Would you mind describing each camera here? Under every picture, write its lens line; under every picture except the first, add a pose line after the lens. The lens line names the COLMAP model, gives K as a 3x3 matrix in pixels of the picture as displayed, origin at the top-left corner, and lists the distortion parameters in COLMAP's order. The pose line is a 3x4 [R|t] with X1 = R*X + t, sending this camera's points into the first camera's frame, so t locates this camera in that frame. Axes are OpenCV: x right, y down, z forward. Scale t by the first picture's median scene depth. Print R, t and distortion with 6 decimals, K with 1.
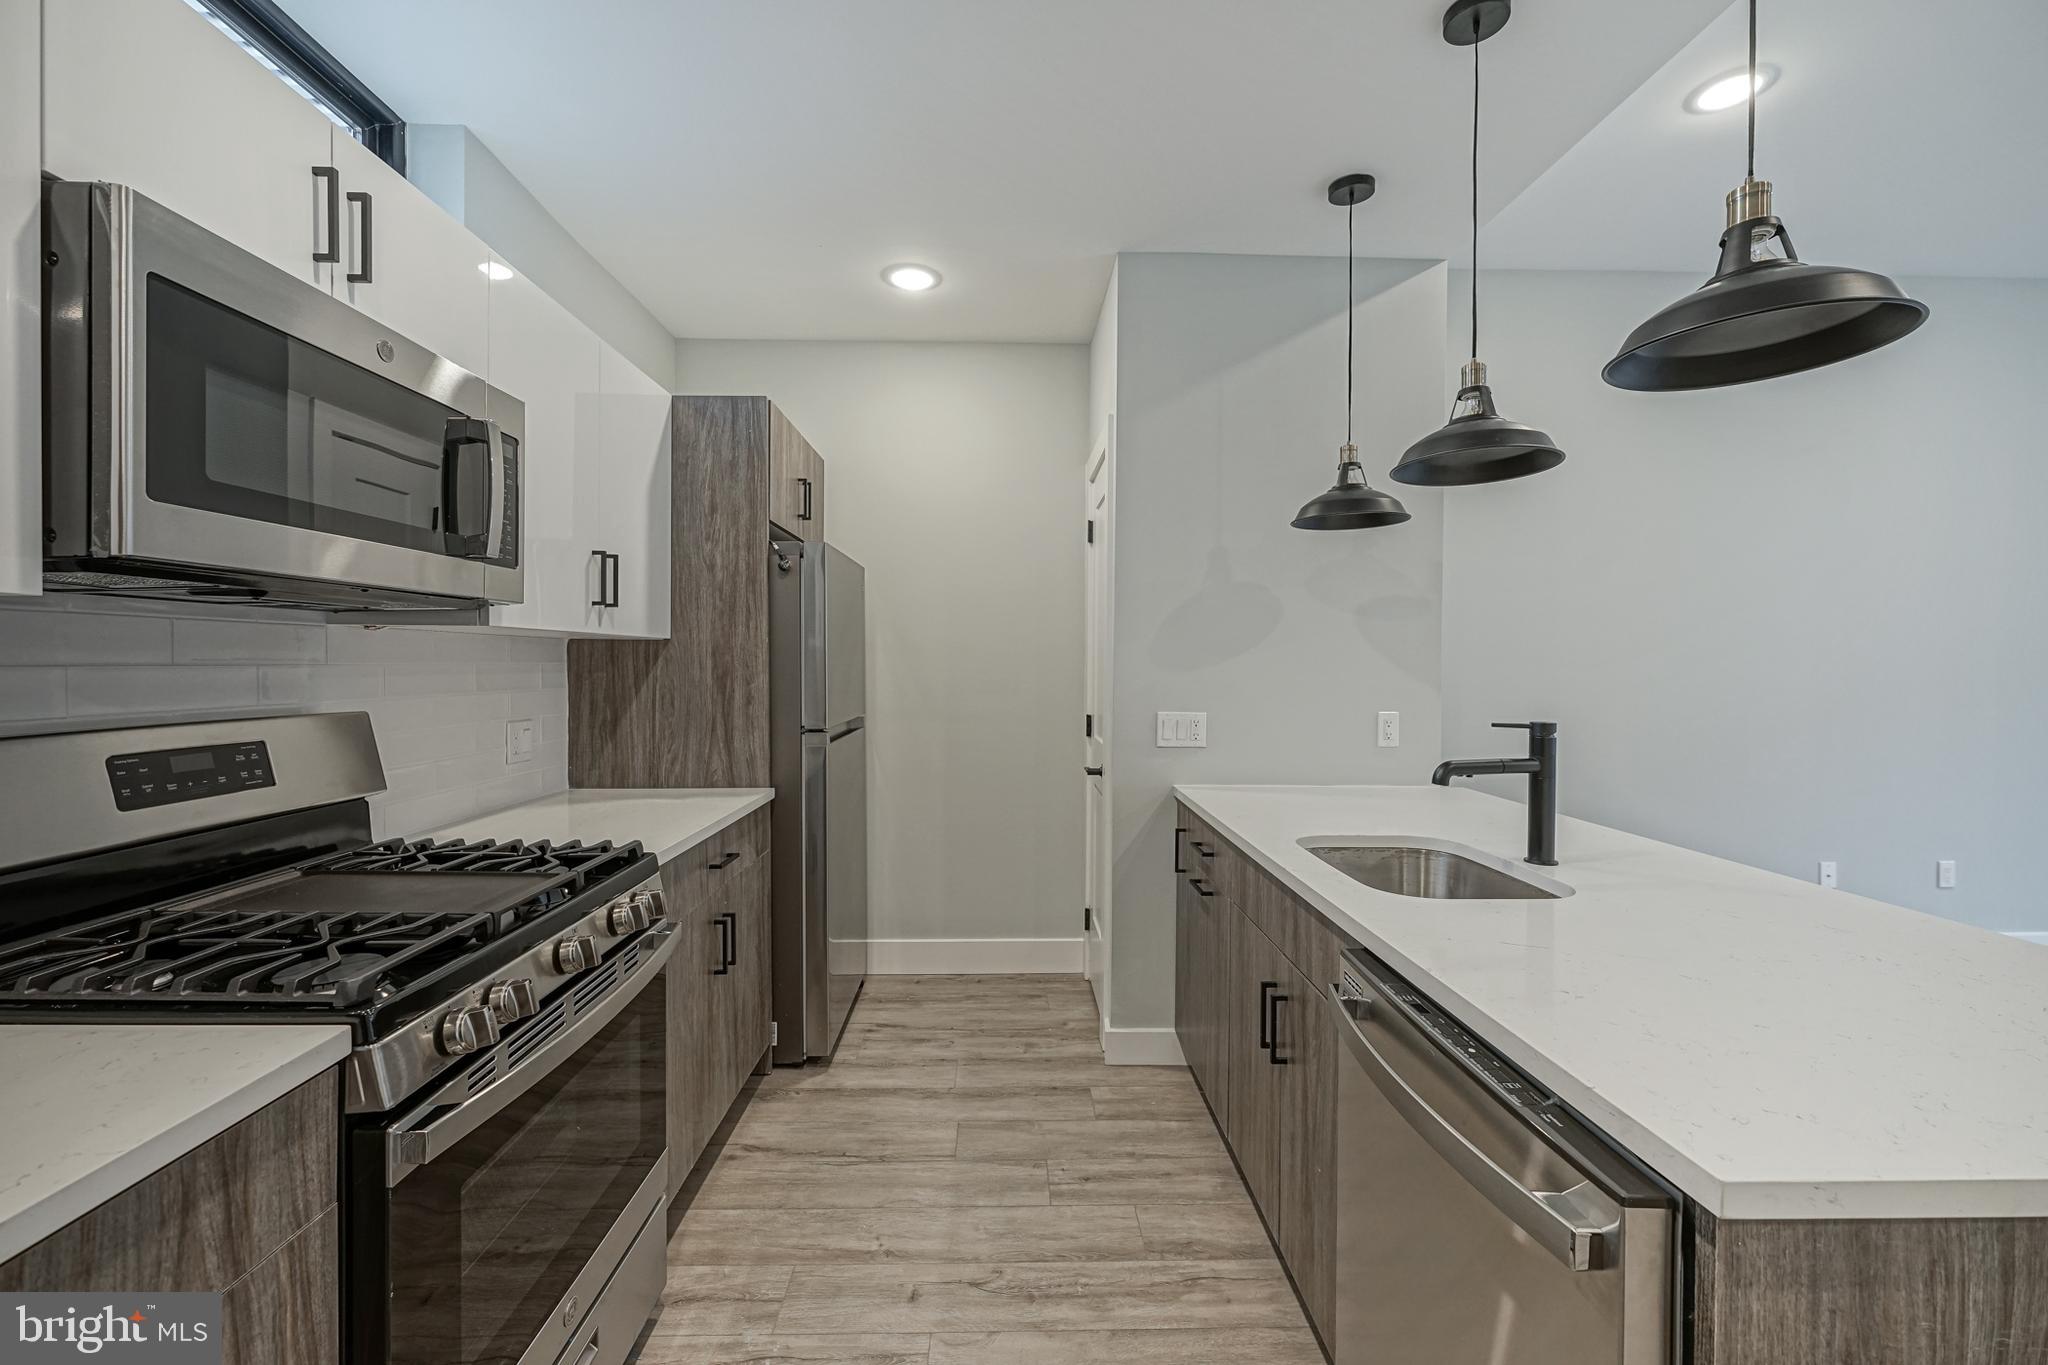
lens RADIAL K [[824.2, 0, 1043.8], [0, 824.2, 673.4], [0, 0, 1]] dist [-0.003047, 0.000595]
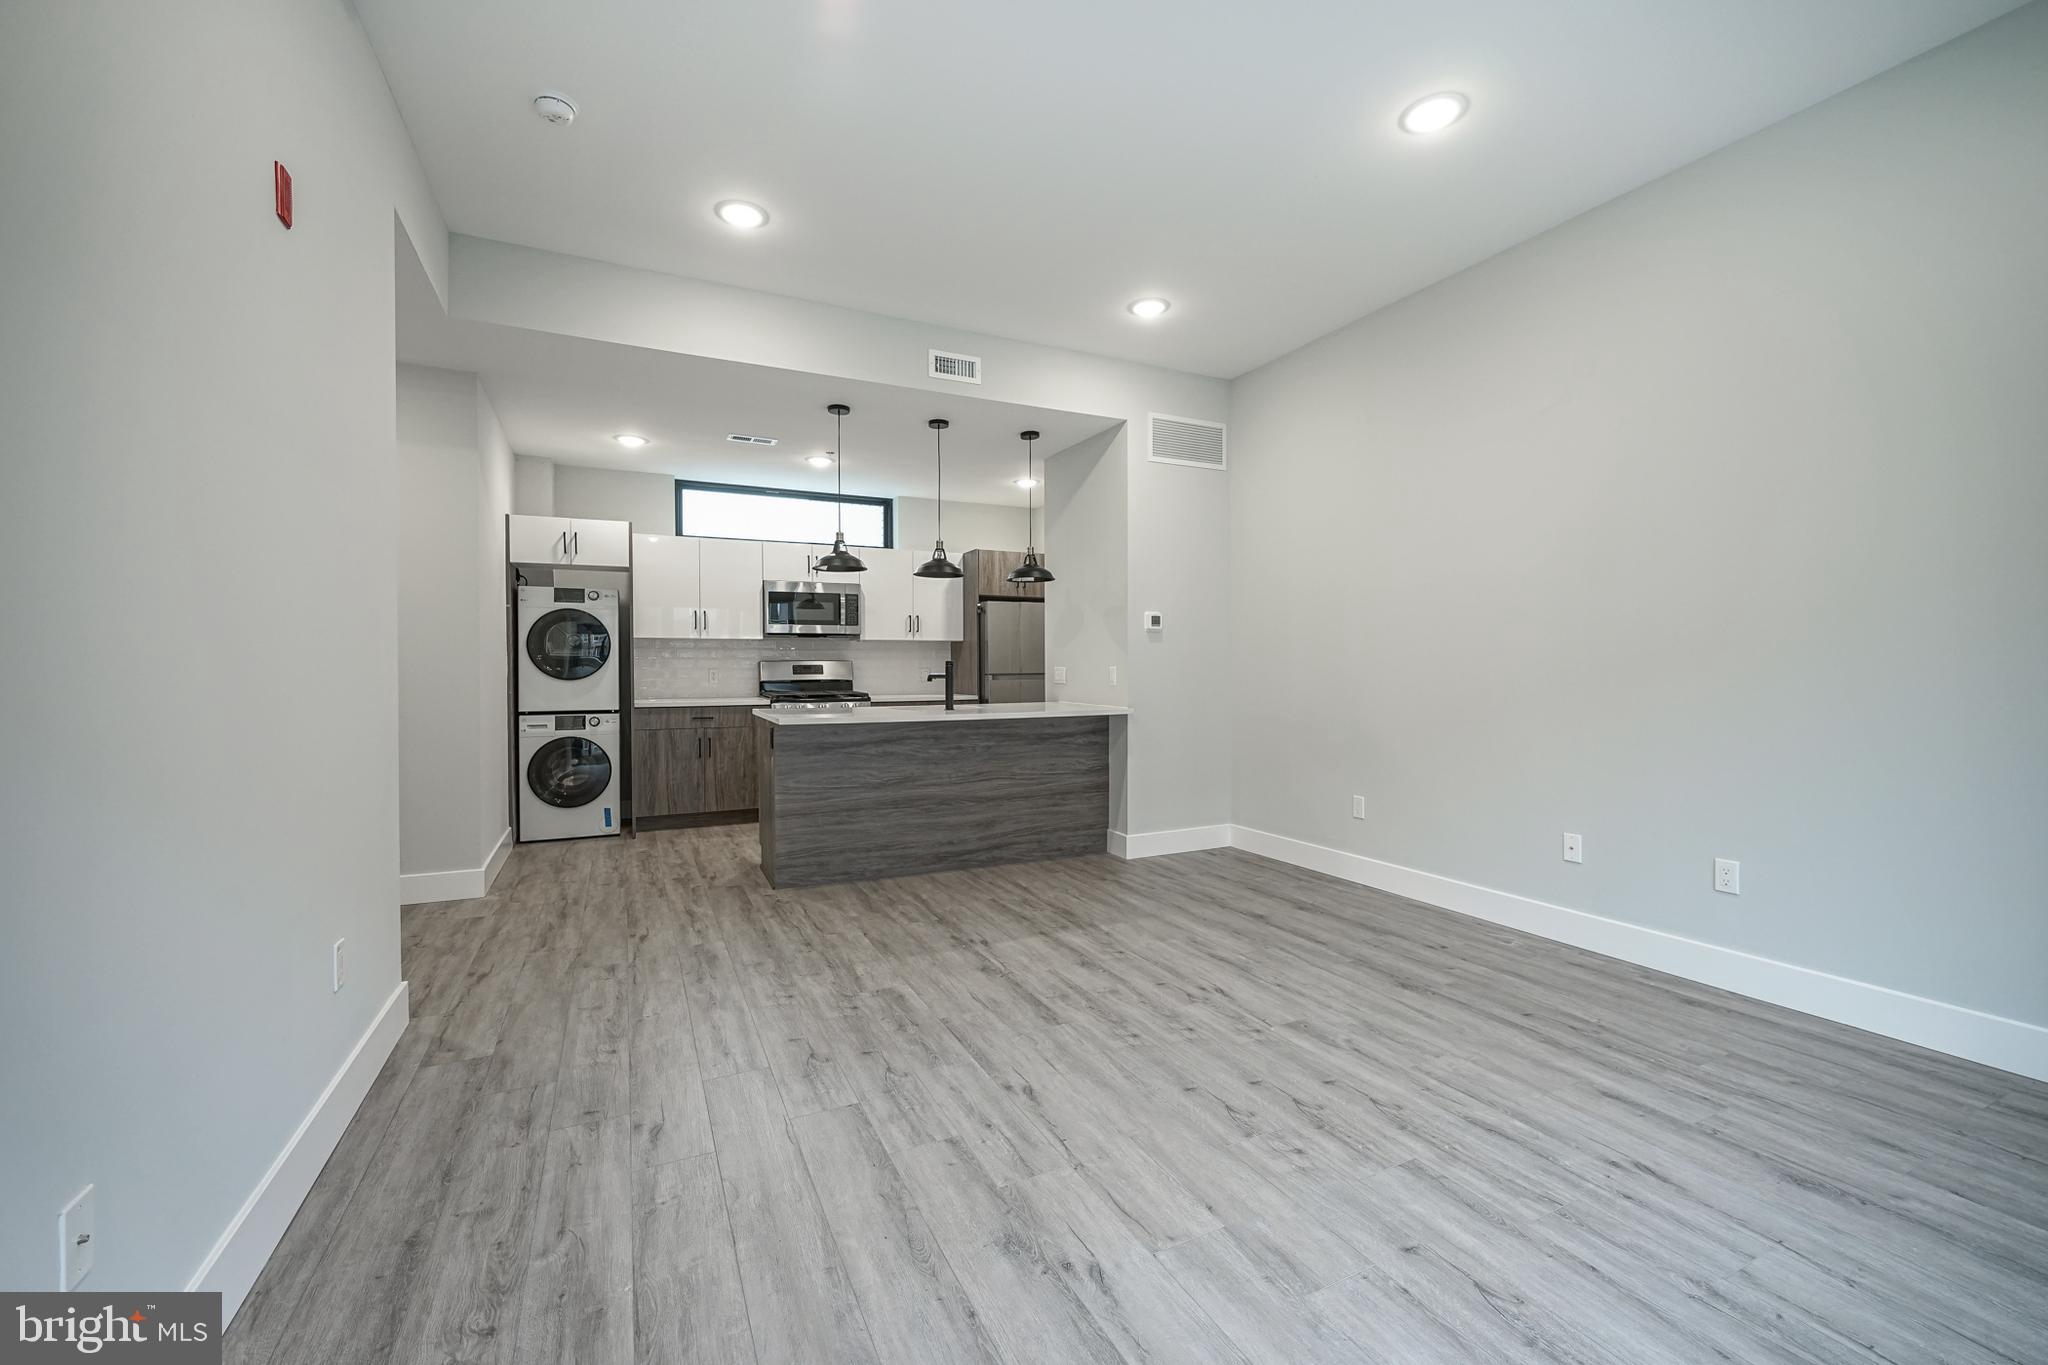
lens RADIAL K [[824.2, 0, 1034.5], [0, 824.2, 678.2], [0, 0, 1]] dist [-0.003047, 0.000595]
pose [[0.422199, 0.008807, -0.906461, 3.326374], [-0.006305, 0.999957, 0.006779, 0.098079], [0.906481, 0.002854, 0.422236, 0.057830]]
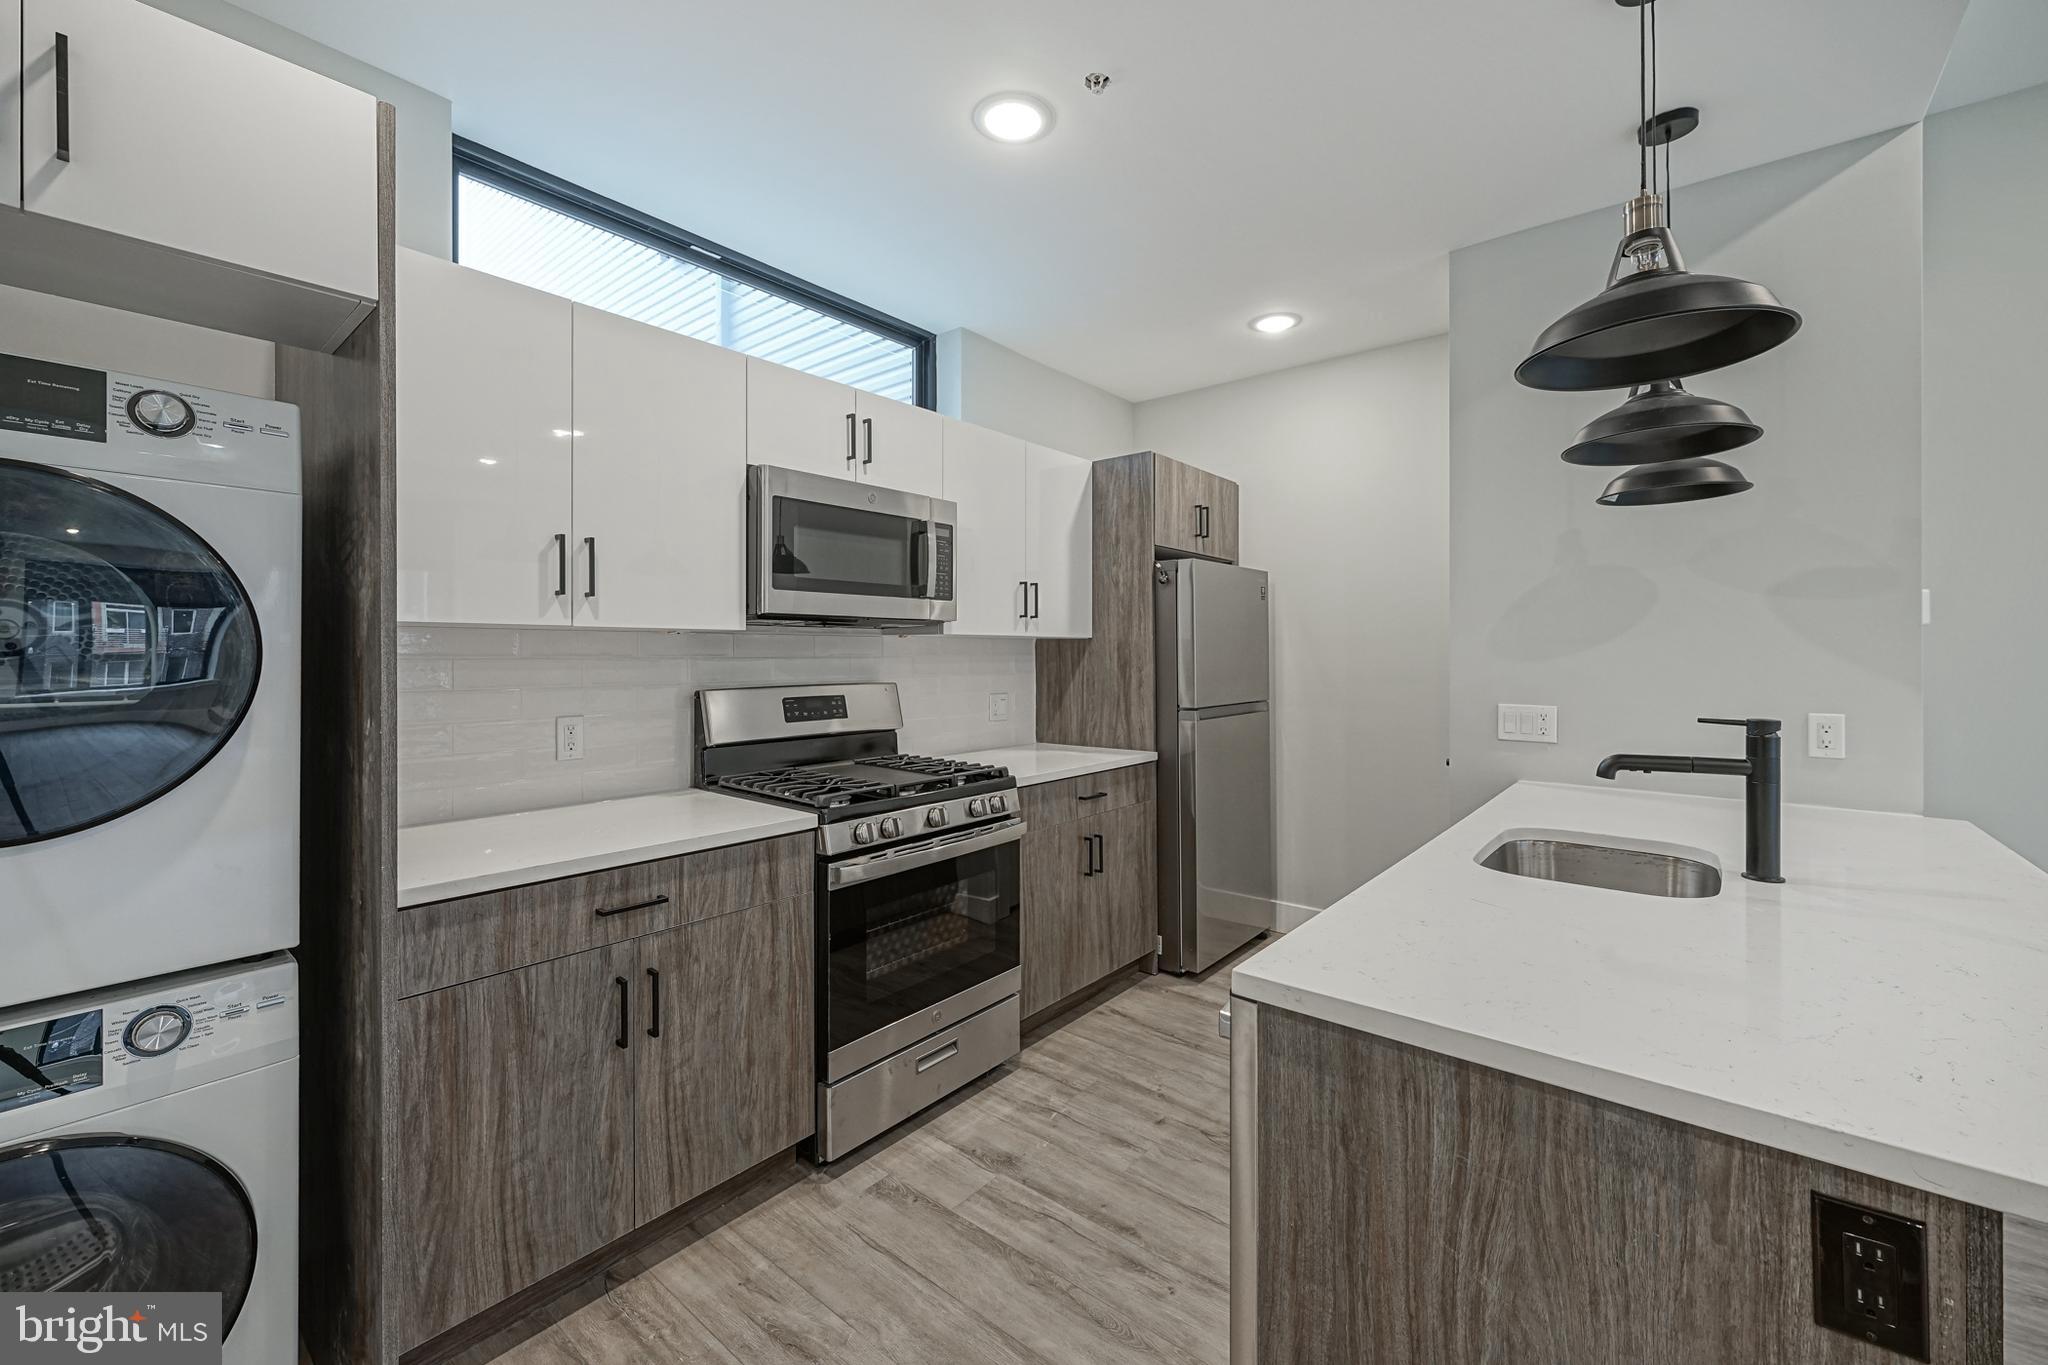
lens RADIAL K [[824.2, 0, 1008.9], [0, 824.2, 653.1], [0, 0, 1]] dist [-0.003047, 0.000595]
pose [[0.745687, -0.005530, -0.666274, 0.564571], [-0.004481, 0.999901, -0.013314, 0.003869], [0.666282, 0.012914, 0.745588, -0.187504]]
